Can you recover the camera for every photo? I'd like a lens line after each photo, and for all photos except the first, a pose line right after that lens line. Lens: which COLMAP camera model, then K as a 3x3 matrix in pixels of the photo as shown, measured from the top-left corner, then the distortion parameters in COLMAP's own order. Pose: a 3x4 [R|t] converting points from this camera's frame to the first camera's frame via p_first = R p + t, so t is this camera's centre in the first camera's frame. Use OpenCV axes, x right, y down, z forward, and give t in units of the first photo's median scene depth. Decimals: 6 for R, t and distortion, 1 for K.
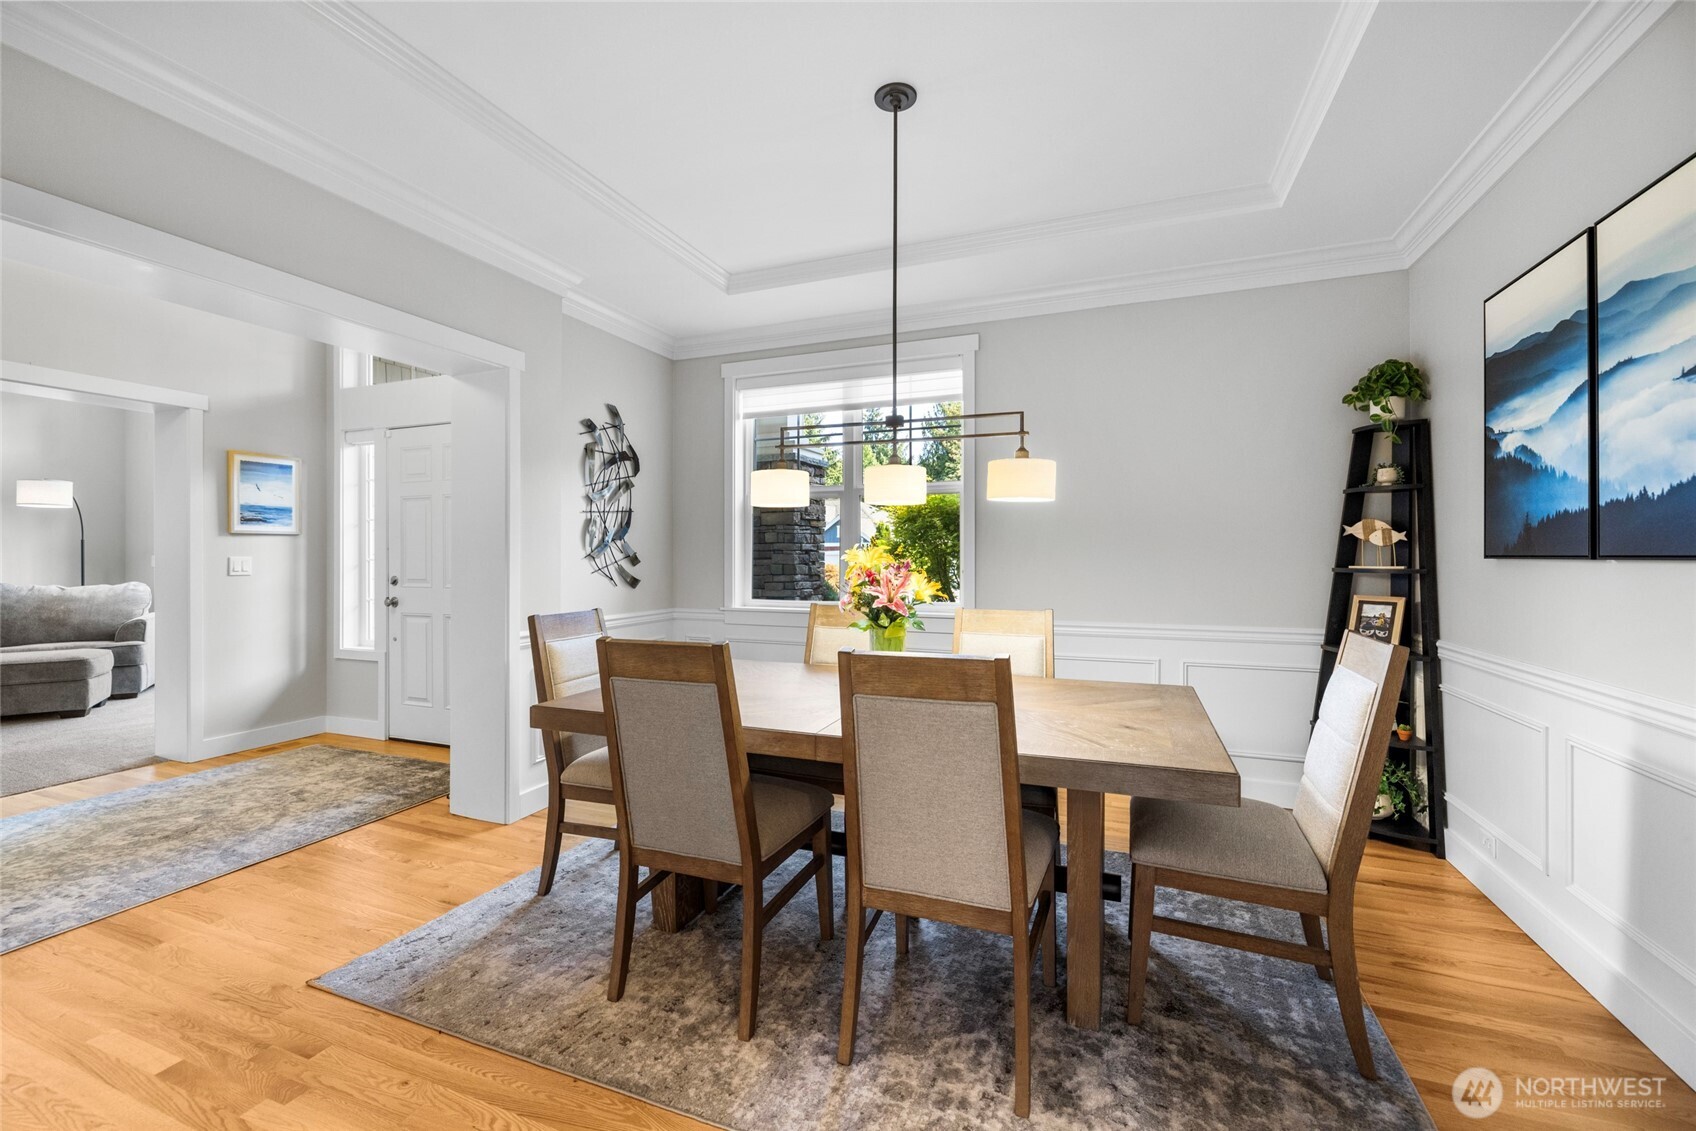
lens RADIAL K [[714.8, 0, 842.7], [0, 714.8, 549.2], [0, 0, 1]] dist [0.000486, 0.000936]
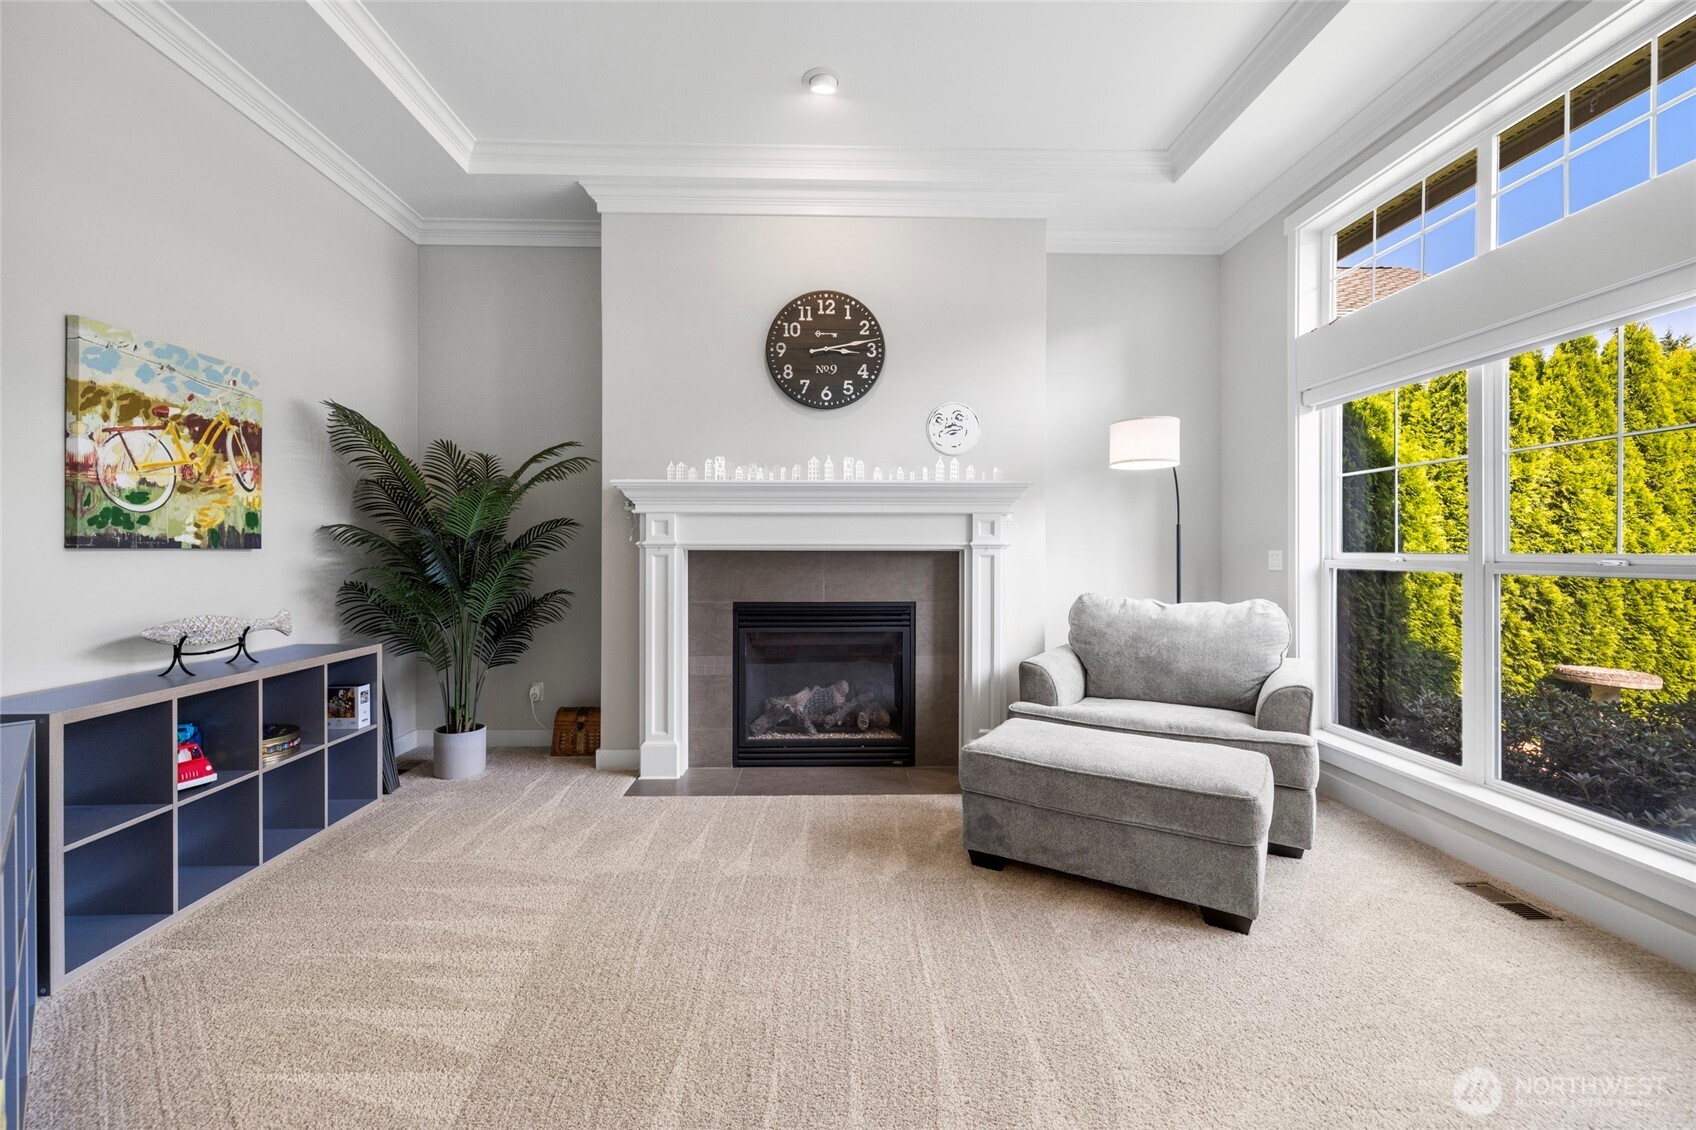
lens RADIAL K [[714.8, 0, 836.0], [0, 714.8, 544.8], [0, 0, 1]] dist [0.000486, 0.000936]
pose [[0.393068, -0.007914, -0.919475, -0.876739], [0.004161, 0.999968, -0.006828, 0.009654], [0.919500, -0.001141, 0.393088, 0.700898]]
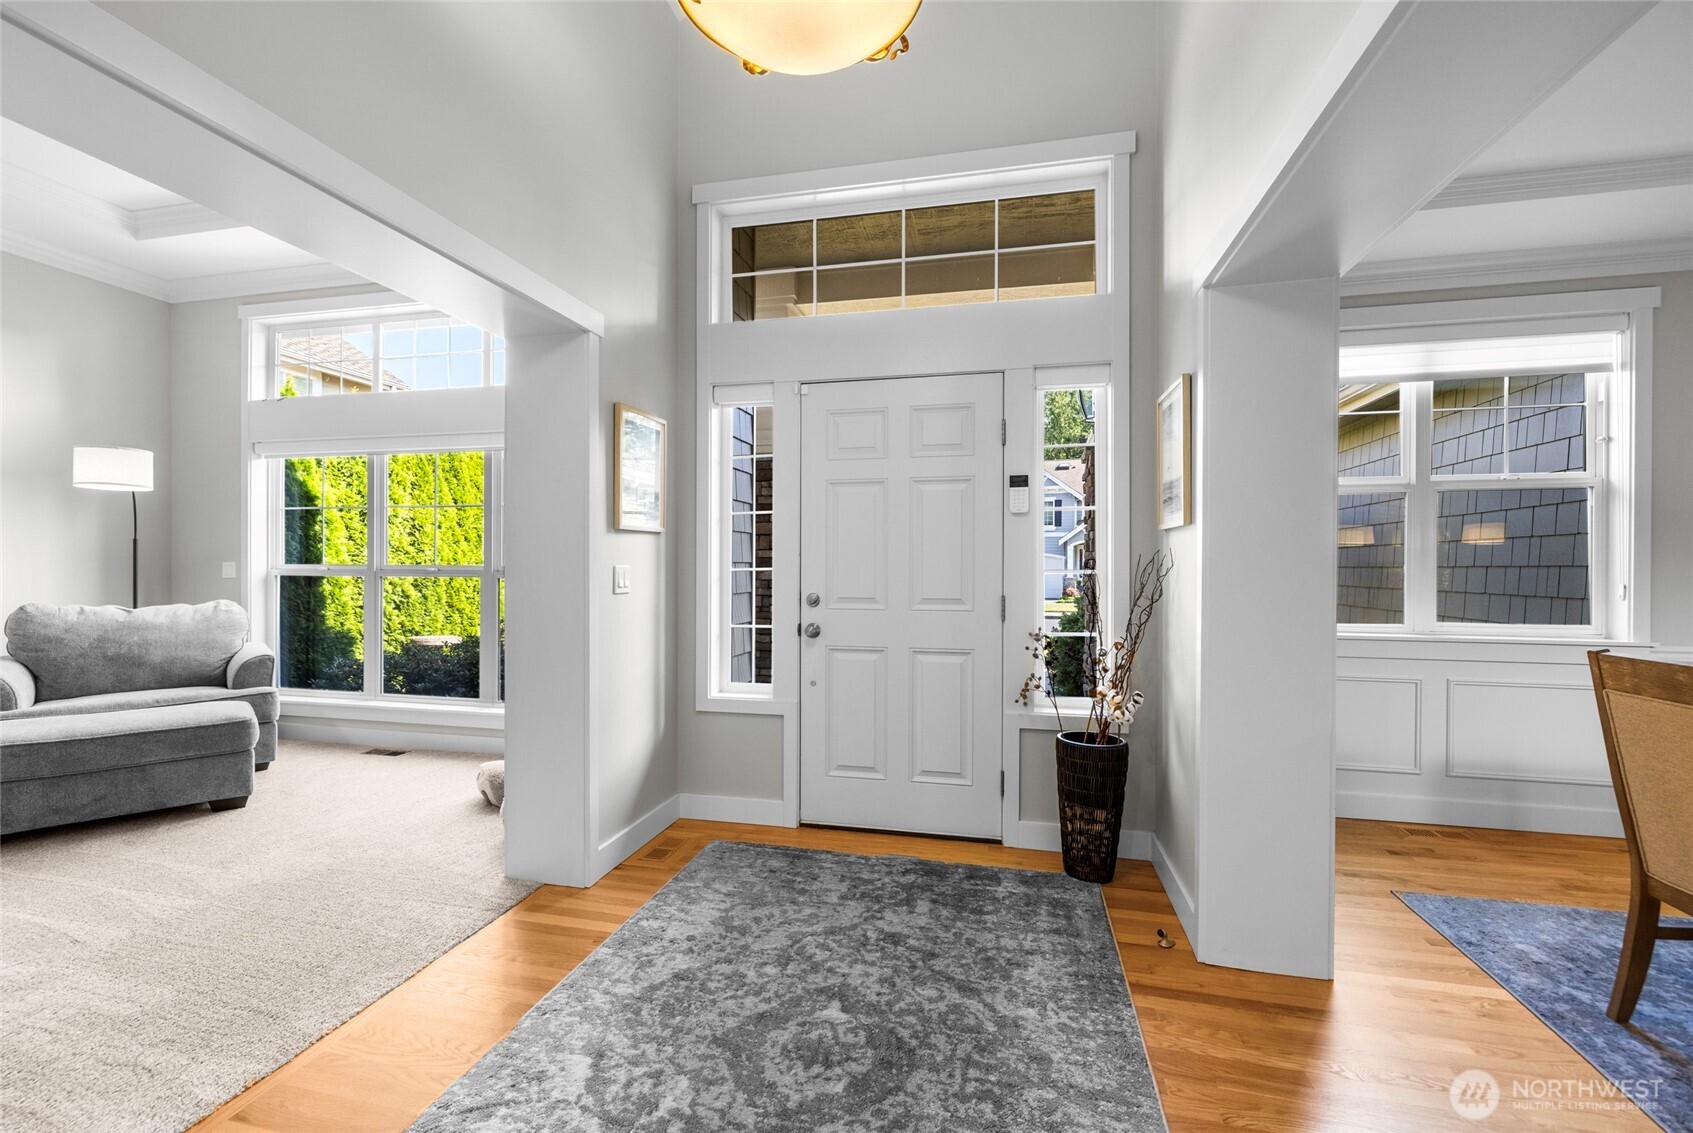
lens RADIAL K [[713.5, 0, 839.2], [0, 713.5, 573.4], [0, 0, 1]] dist [0.000486, 0.000936]
pose [[0.987692, 0.003489, 0.156372, -0.711110], [-0.006122, 0.999847, 0.016361, 0.006273], [-0.156291, -0.017117, 0.987563, 0.305947]]
